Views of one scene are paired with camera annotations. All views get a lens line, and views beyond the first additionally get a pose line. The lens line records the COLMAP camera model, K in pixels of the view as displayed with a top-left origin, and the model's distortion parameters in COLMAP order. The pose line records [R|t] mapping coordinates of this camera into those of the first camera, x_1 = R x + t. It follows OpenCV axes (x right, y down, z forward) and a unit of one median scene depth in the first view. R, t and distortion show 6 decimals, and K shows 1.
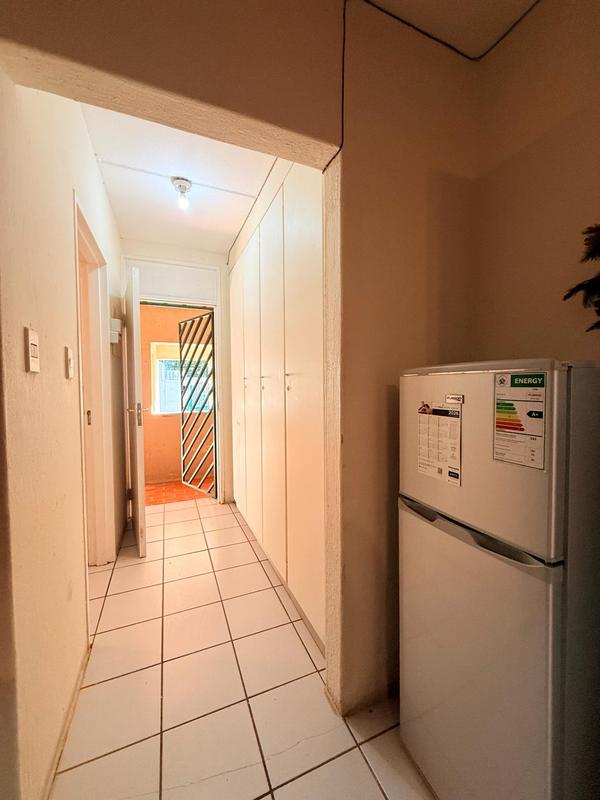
lens RADIAL K [[320.5, 0, 301.9], [0, 320.5, 397.4], [0, 0, 1]] dist [-0.000125, -0.000064]
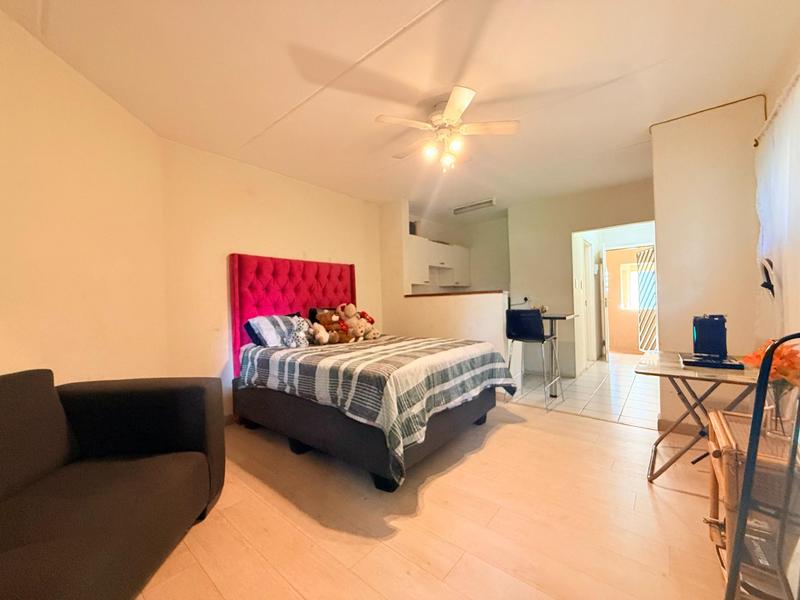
lens RADIAL K [[320.5, 0, 399.7], [0, 320.5, 303.9], [0, 0, 1]] dist [-0.000125, -0.000064]
pose [[0.457314, -0.009023, -0.889260, 0.948368], [-0.003556, 0.999922, -0.011975, 0.099879], [0.889298, 0.008639, 0.457246, -1.518420]]
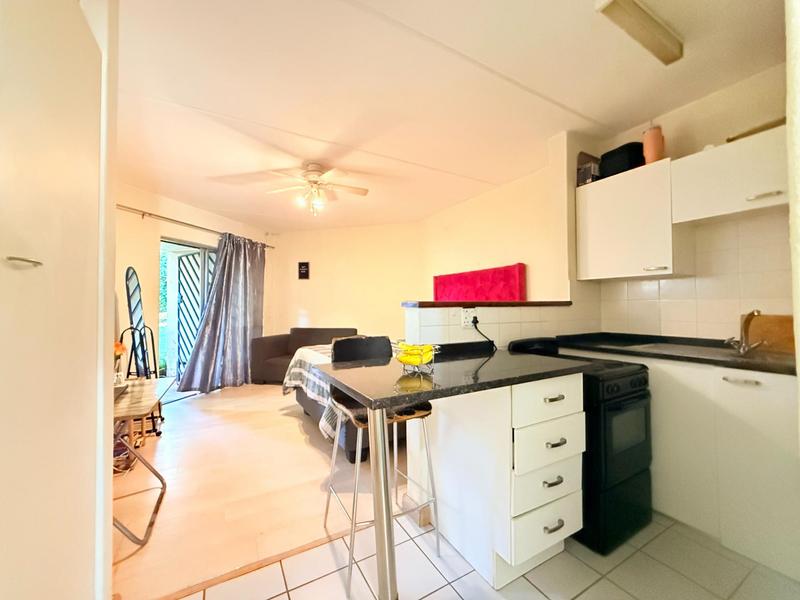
lens RADIAL K [[320.5, 0, 397.4], [0, 320.5, 300.1], [0, 0, 1]] dist [-0.000125, -0.000064]
pose [[-0.993908, 0.008493, -0.109890, -0.094418], [0.006835, 0.999857, 0.015460, -0.007898], [0.110005, 0.014615, -0.993824, 0.483754]]
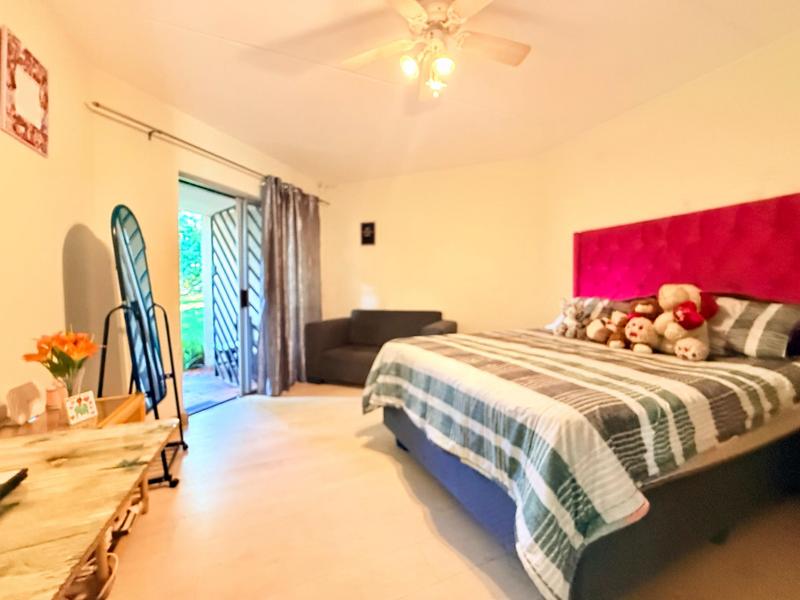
lens RADIAL K [[320.5, 0, 396.4], [0, 320.5, 299.8], [0, 0, 1]] dist [-0.000125, -0.000064]
pose [[-0.999954, 0.008805, -0.003879, 0.197121], [0.008525, 0.997720, 0.066950, 0.057959], [0.004460, 0.066914, -0.997749, -0.177418]]
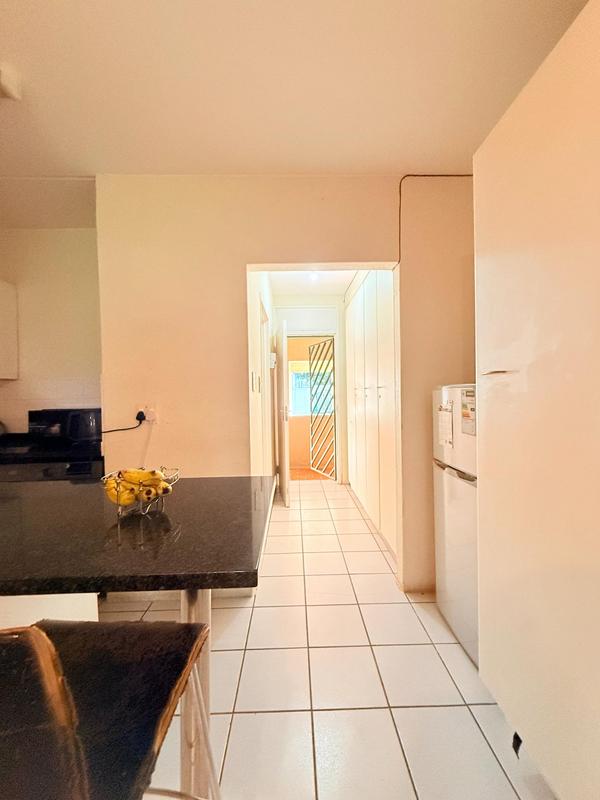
lens RADIAL K [[320.5, 0, 302.2], [0, 320.5, 400.0], [0, 0, 1]] dist [-0.000125, -0.000064]
pose [[0.929365, -0.001370, -0.369159, 0.136406], [-0.003008, 0.999932, -0.011284, 0.004886], [0.369150, 0.011598, 0.929298, -0.416581]]
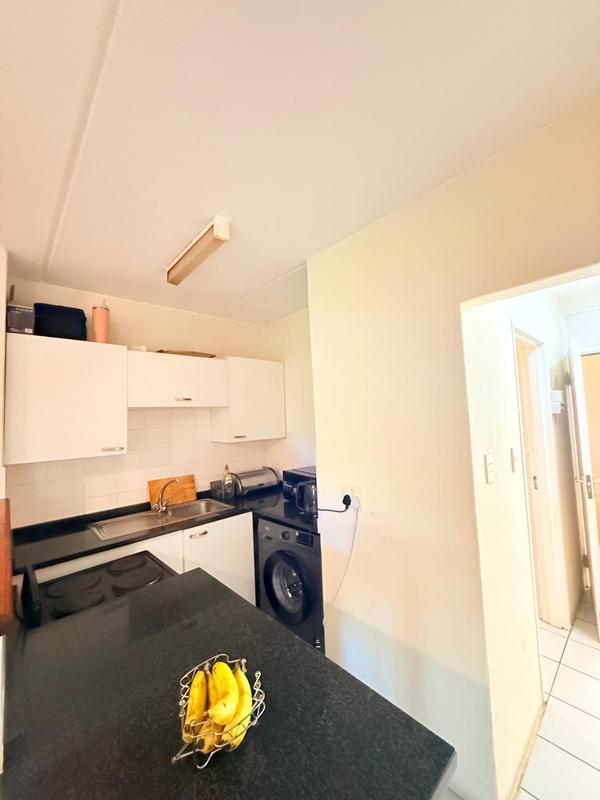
lens RADIAL K [[320.5, 0, 298.8], [0, 320.5, 400.1], [0, 0, 1]] dist [-0.000125, -0.000064]
pose [[0.334017, -0.059229, -0.940704, 0.121529], [0.009604, 0.998186, -0.059438, -0.158755], [0.942518, 0.010819, 0.333980, -0.144709]]
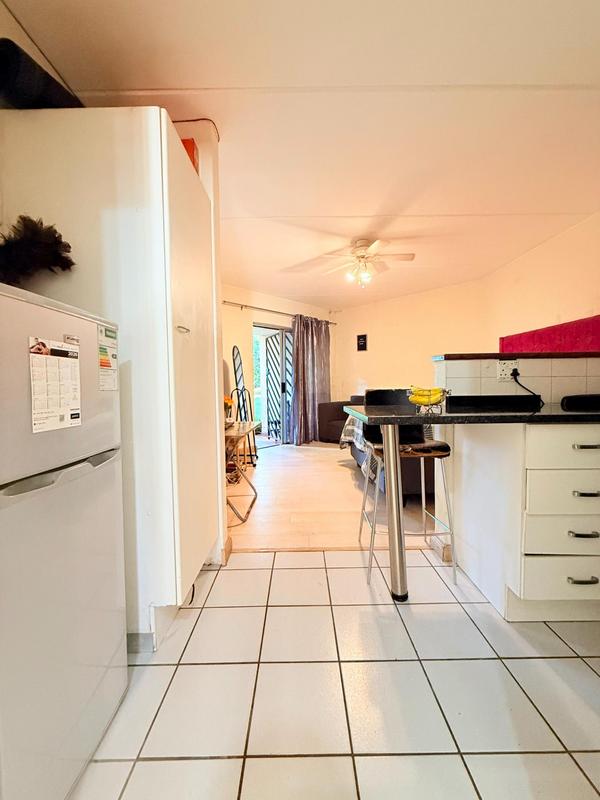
lens RADIAL K [[320.5, 0, 299.0], [0, 320.5, 398.6], [0, 0, 1]] dist [-0.000125, -0.000064]
pose [[-0.919138, 0.001562, 0.393932, -0.215891], [0.032545, 0.996875, 0.071983, 0.052266], [-0.392589, 0.078983, -0.916316, 0.622999]]
